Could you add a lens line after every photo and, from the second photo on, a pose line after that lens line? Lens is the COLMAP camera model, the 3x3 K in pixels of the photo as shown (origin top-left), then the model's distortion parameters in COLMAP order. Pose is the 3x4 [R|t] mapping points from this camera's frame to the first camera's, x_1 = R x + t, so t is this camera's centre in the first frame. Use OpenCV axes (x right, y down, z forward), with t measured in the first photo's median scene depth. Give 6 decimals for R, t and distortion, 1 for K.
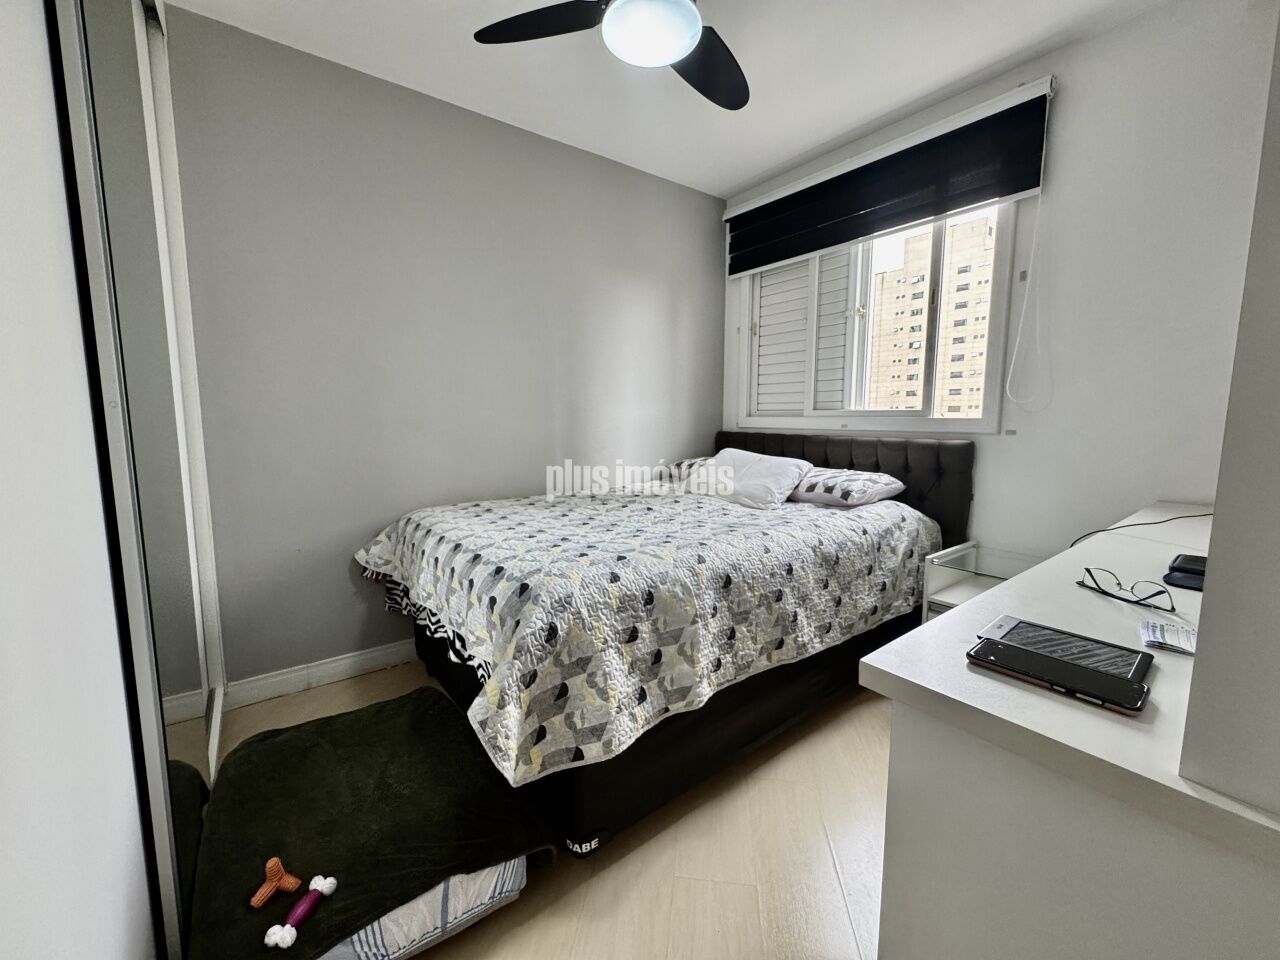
lens RADIAL K [[511.5, 0, 635.2], [0, 511.5, 475.8], [0, 0, 1]] dist [-0.002596, -0.000023]
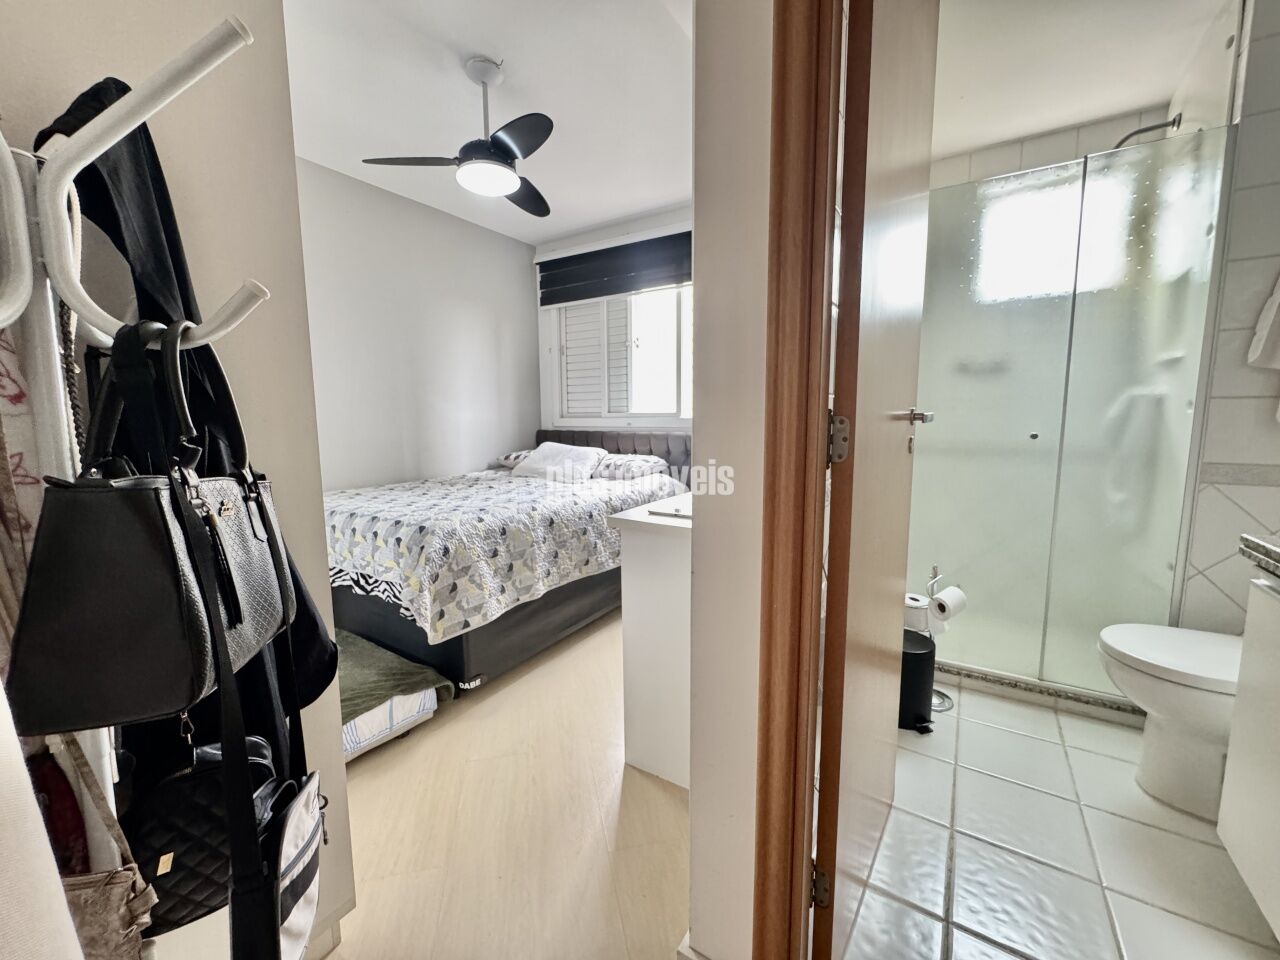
lens RADIAL K [[511.5, 0, 637.1], [0, 511.5, 476.1], [0, 0, 1]] dist [-0.002596, -0.000023]
pose [[0.936274, -0.046590, 0.348166, -0.116462], [0.047794, 0.998844, 0.005134, 0.070591], [-0.348003, 0.011833, 0.937419, -0.577205]]
